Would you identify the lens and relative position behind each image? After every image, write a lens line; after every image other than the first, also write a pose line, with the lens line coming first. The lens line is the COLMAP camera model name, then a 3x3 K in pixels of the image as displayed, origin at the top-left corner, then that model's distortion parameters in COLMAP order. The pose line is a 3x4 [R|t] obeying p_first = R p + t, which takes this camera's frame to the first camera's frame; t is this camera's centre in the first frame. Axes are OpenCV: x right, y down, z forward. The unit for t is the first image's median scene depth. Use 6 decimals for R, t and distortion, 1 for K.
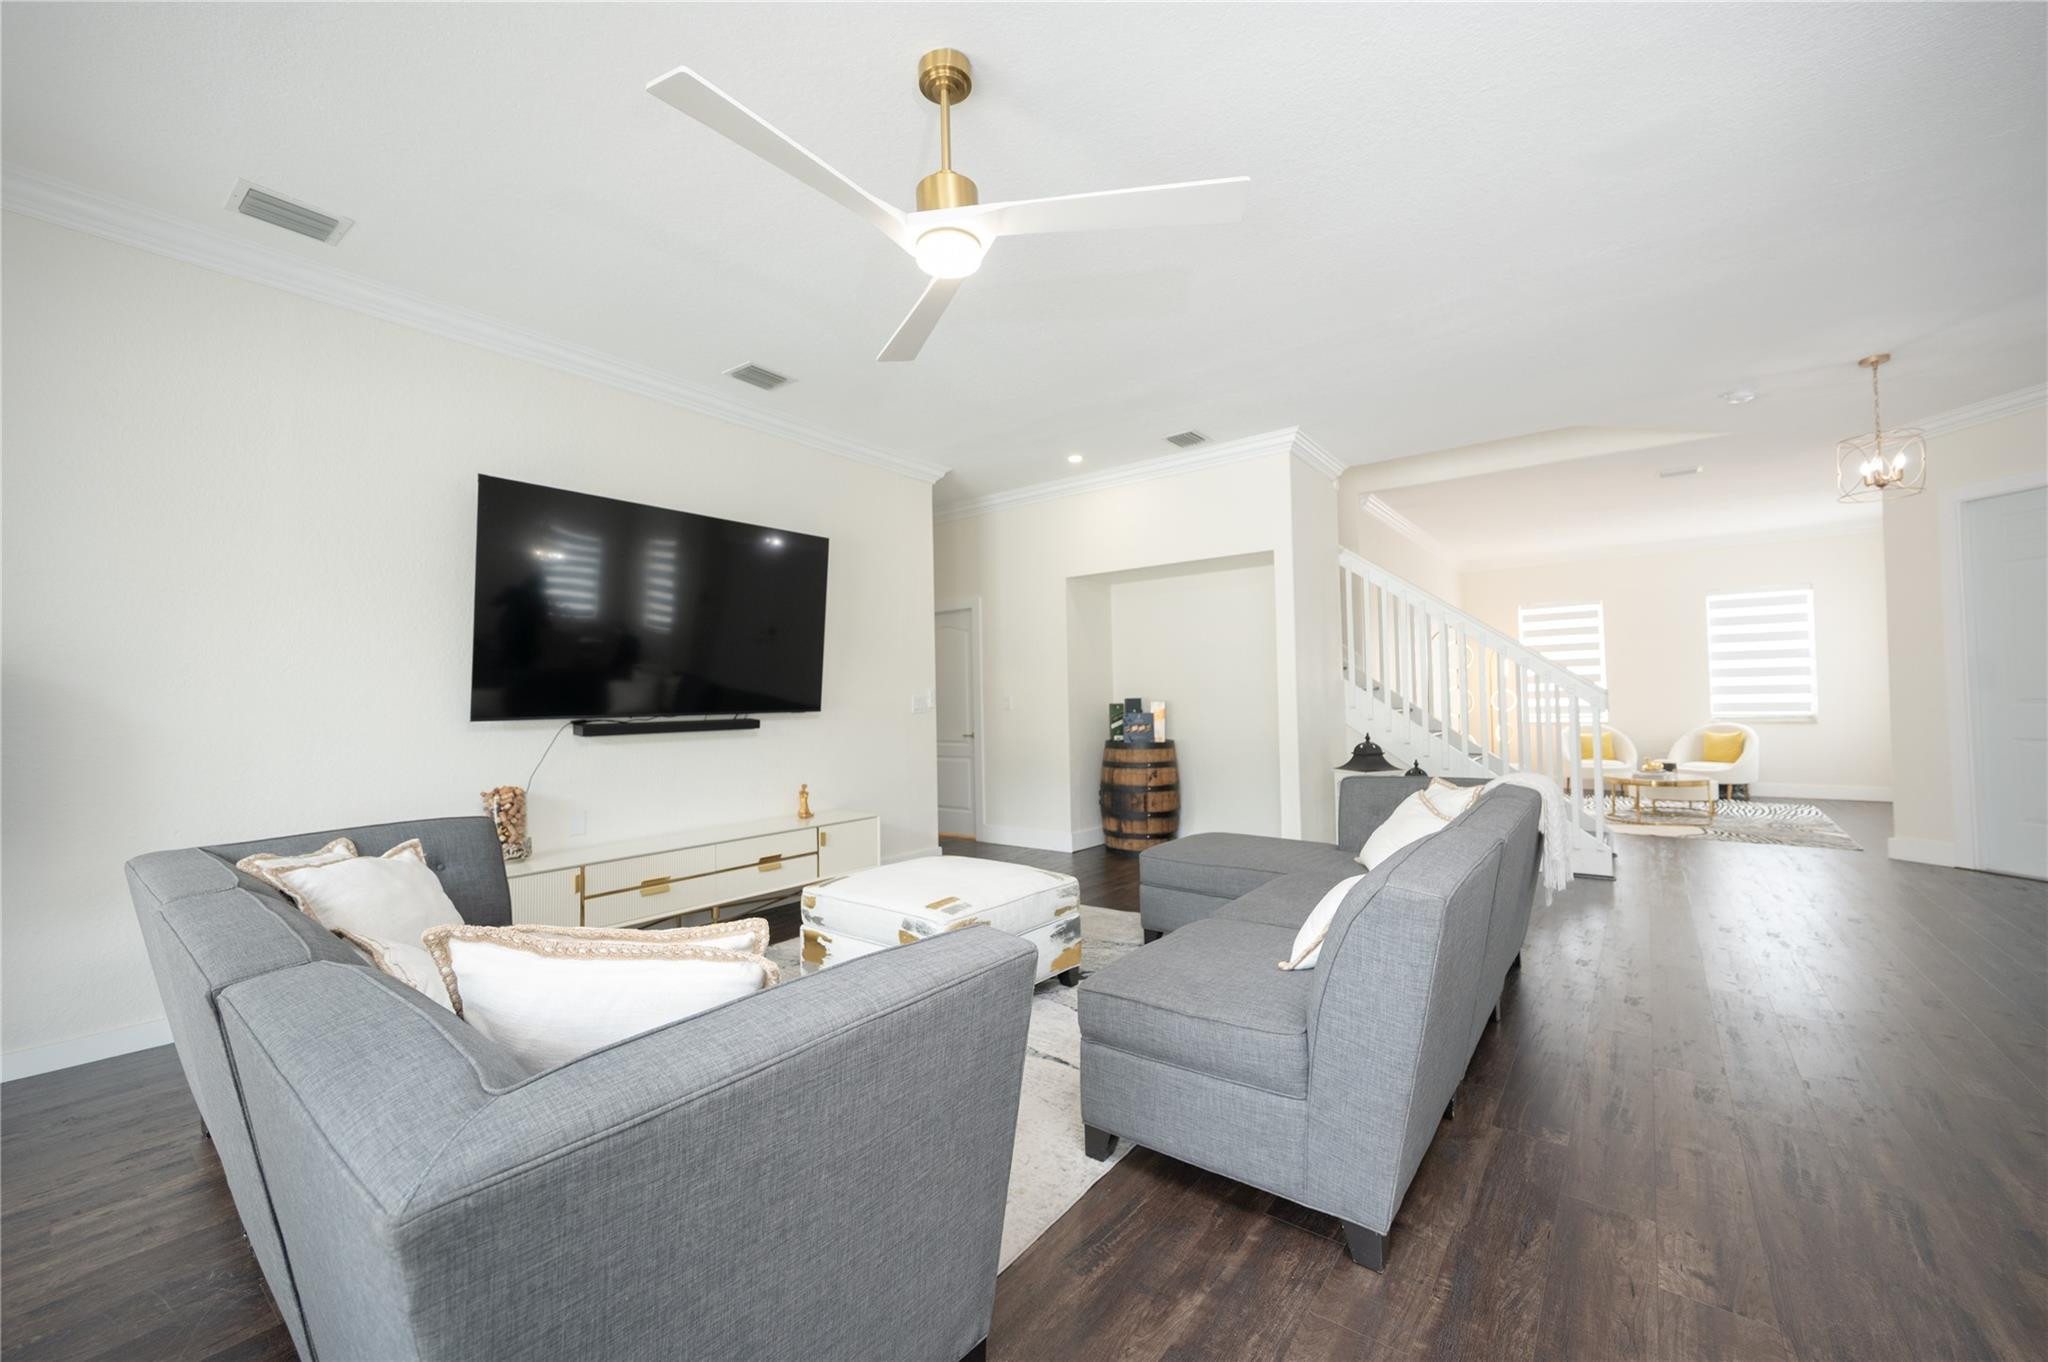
lens RADIAL K [[807.9, 0, 1029.9], [0, 807.9, 674.2], [0, 0, 1]] dist [-0.002279, -0.000051]
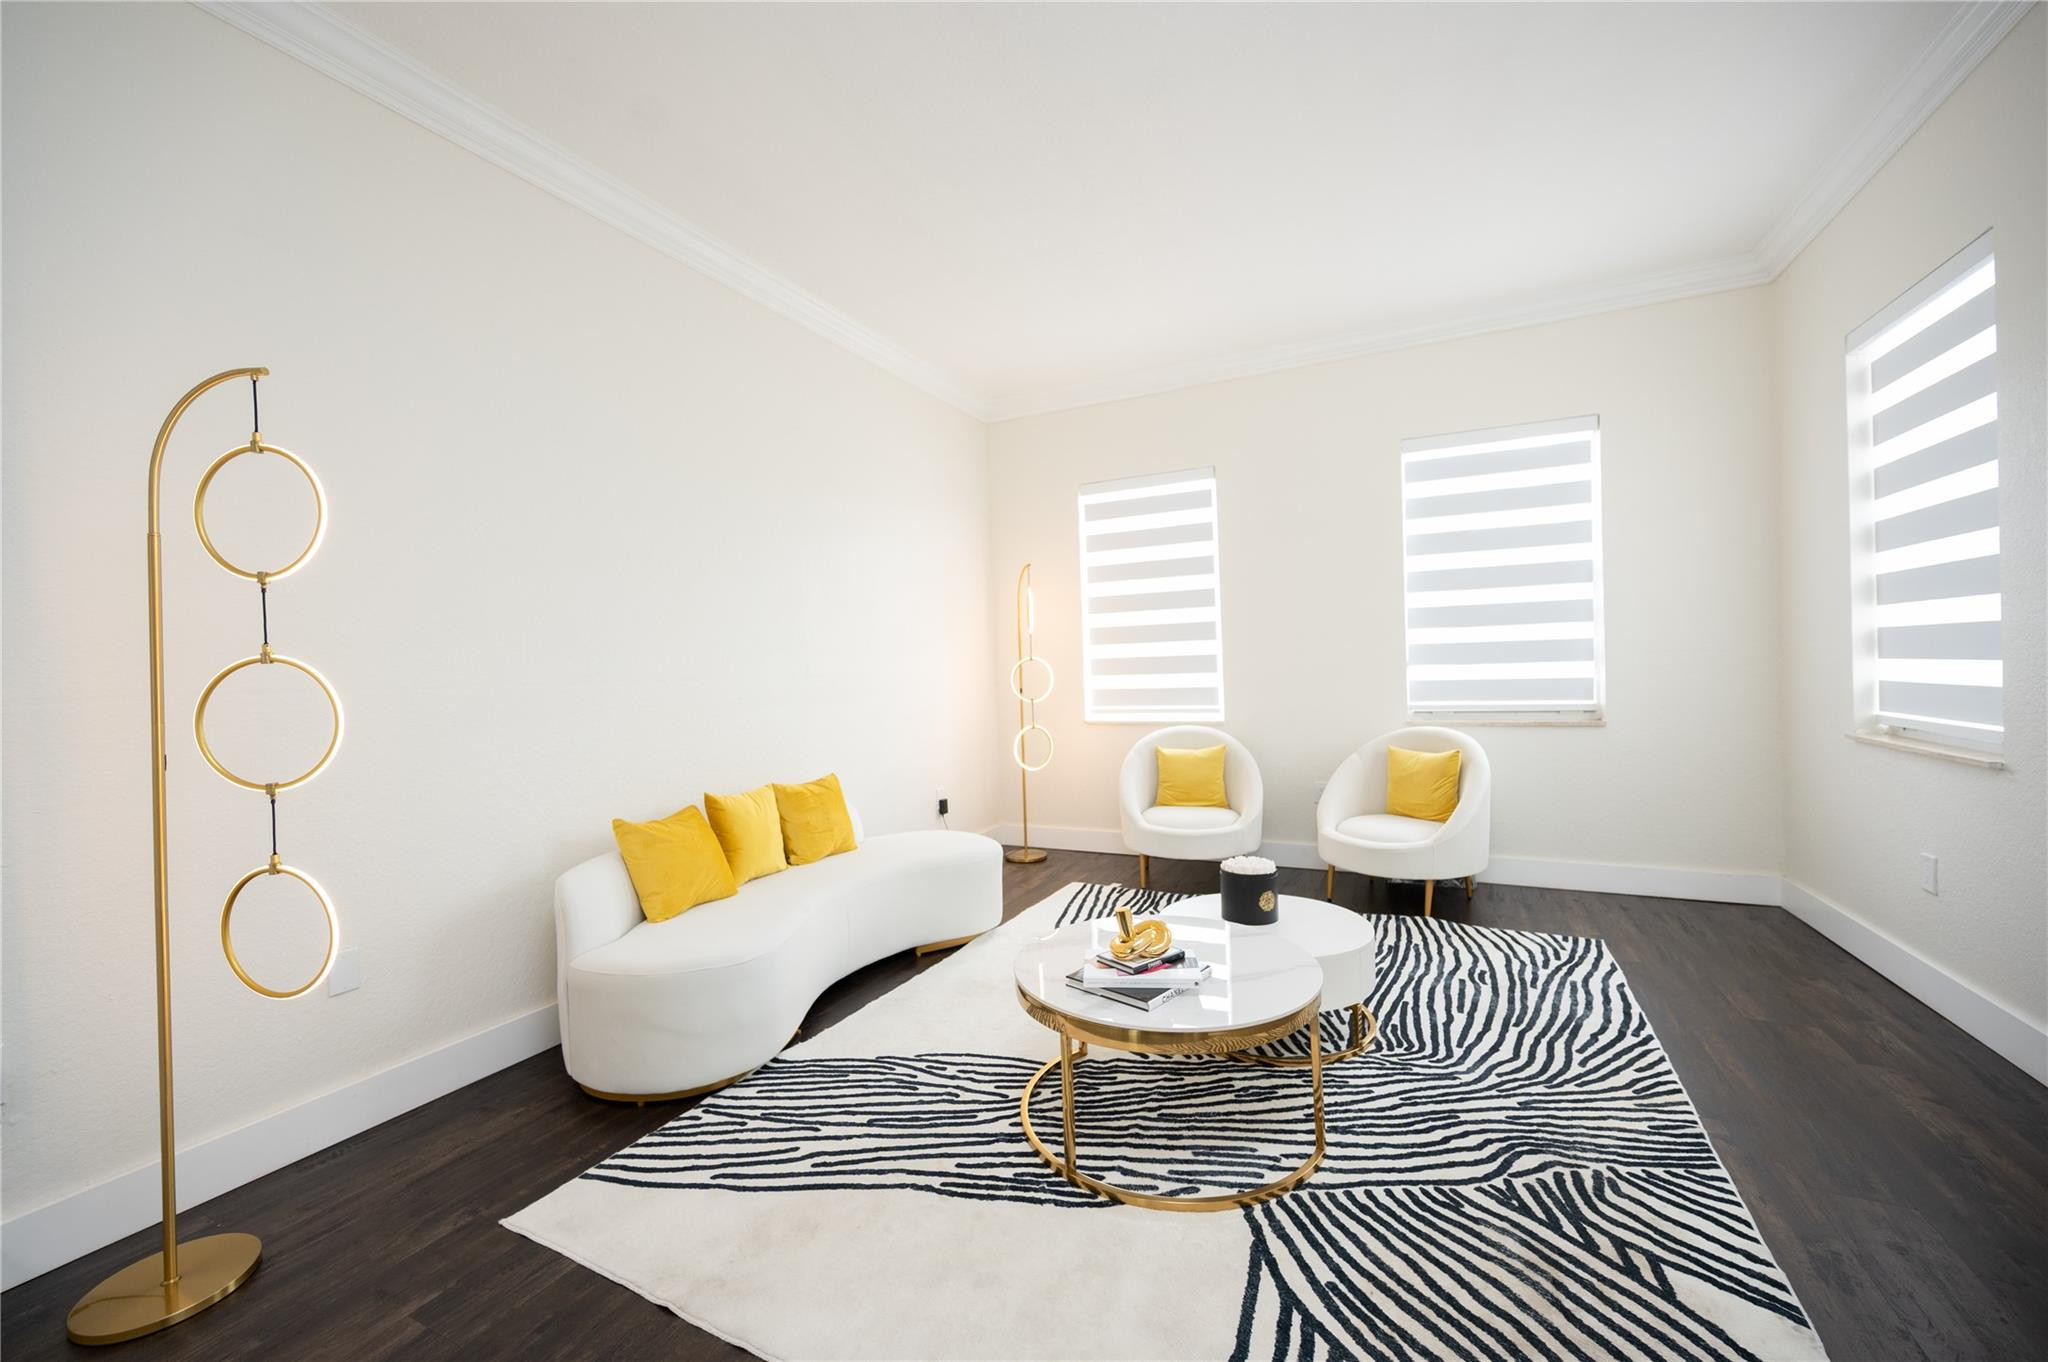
lens RADIAL K [[807.9, 0, 1019.7], [0, 807.9, 670.9], [0, 0, 1]] dist [-0.002279, -0.000051]
pose [[0.982056, -0.015488, 0.187950, 0.565653], [0.007425, 0.999025, 0.043524, 0.007640], [-0.188441, -0.041348, 0.981214, 0.614481]]
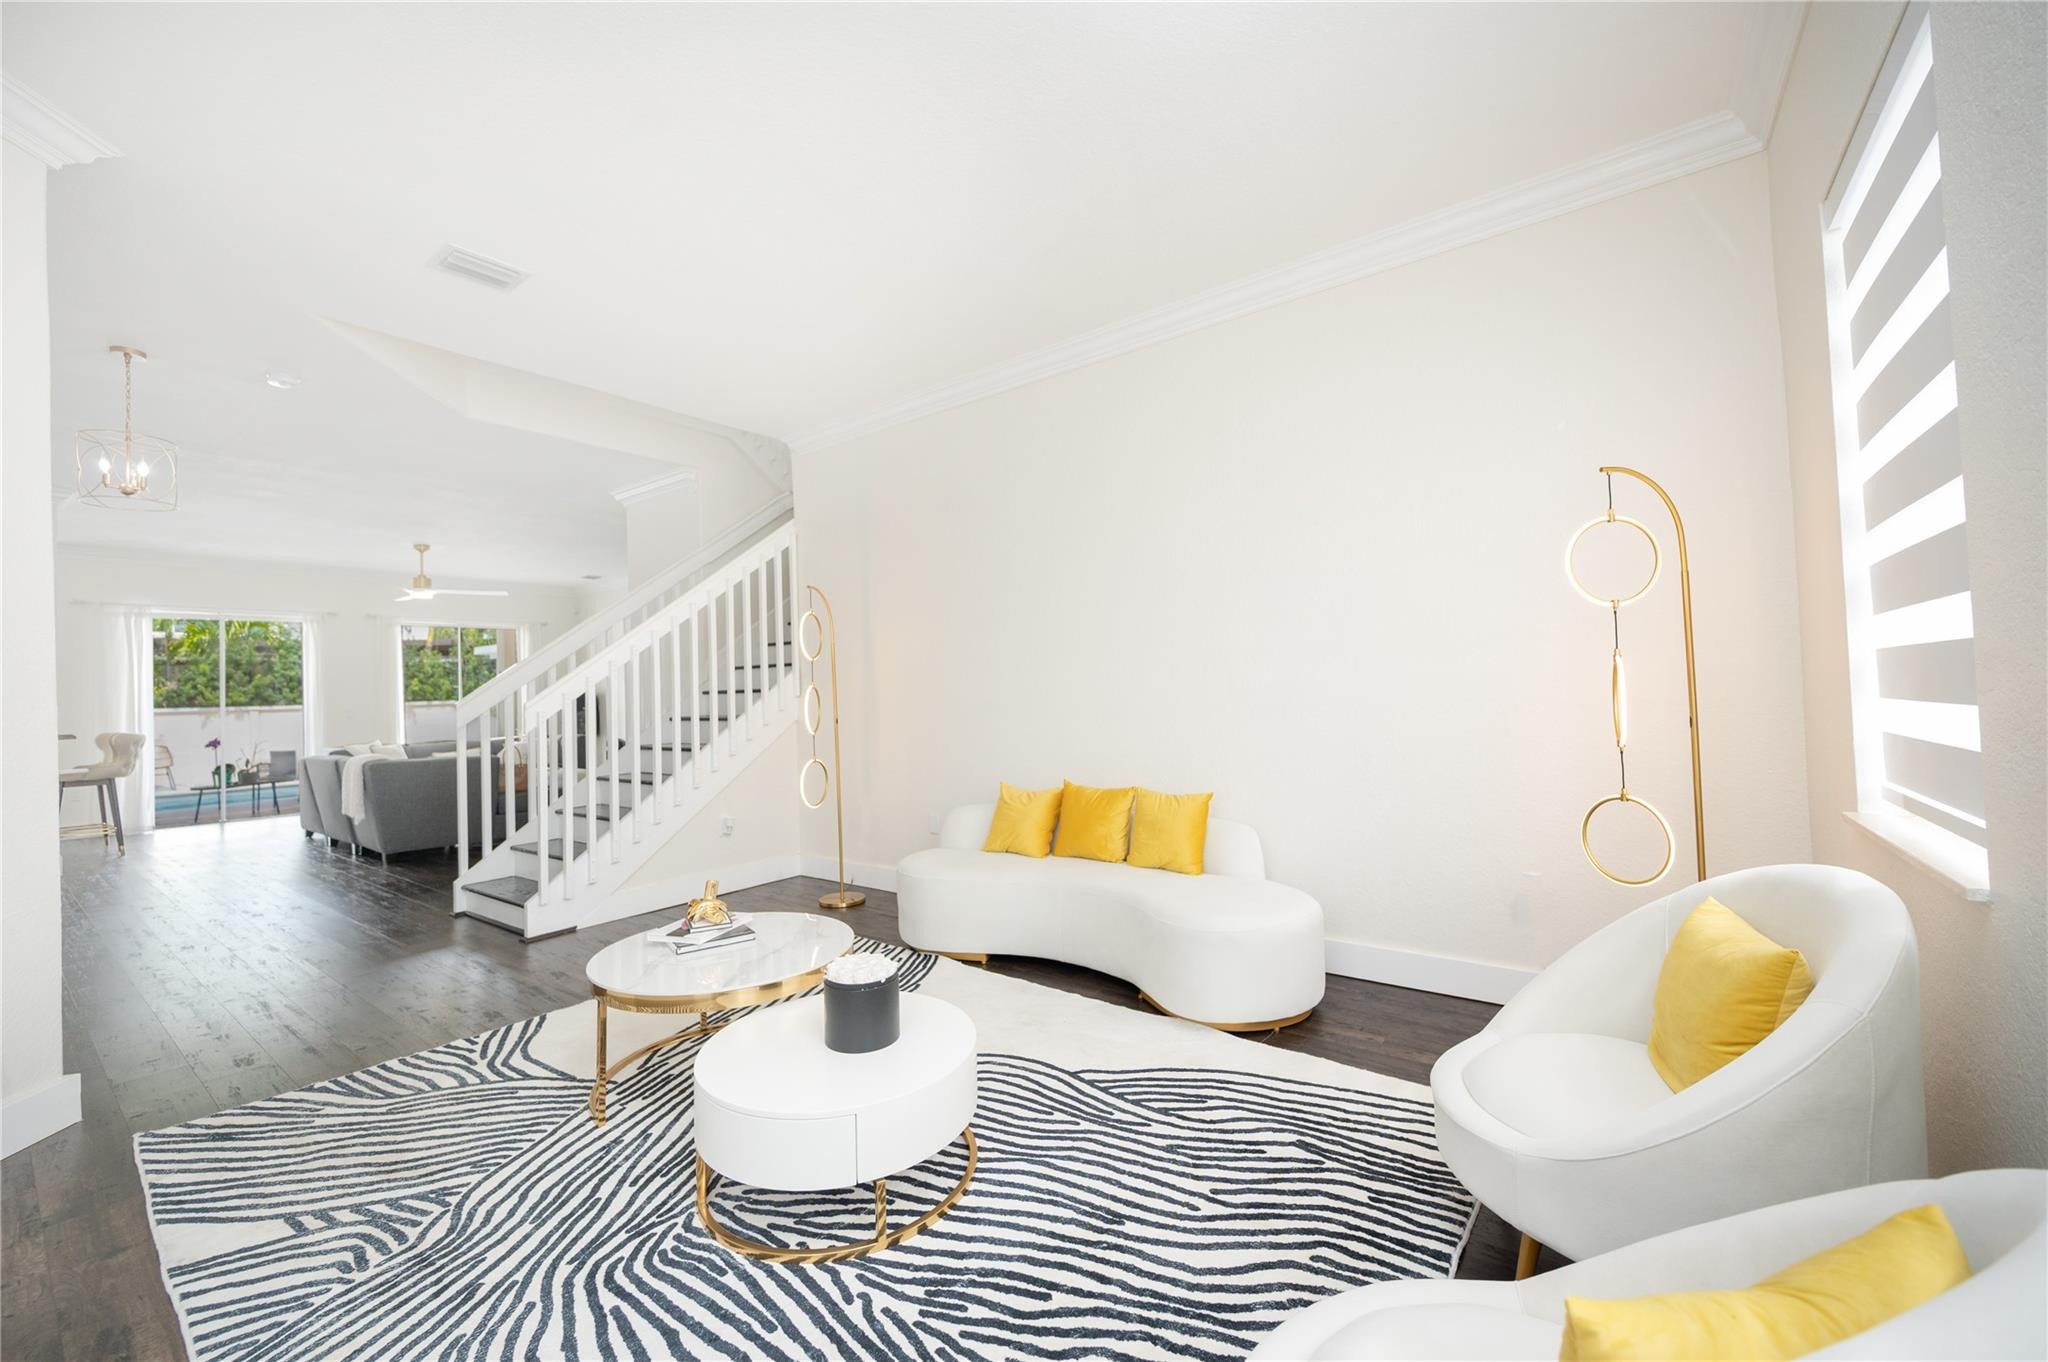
lens RADIAL K [[807.9, 0, 1027.6], [0, 807.9, 672.1], [0, 0, 1]] dist [-0.002279, -0.000051]
pose [[0.007144, -0.007547, -0.999946, 0.893335], [0.068433, 0.997631, -0.007041, 0.014923], [0.997630, -0.068379, 0.007644, 0.906579]]
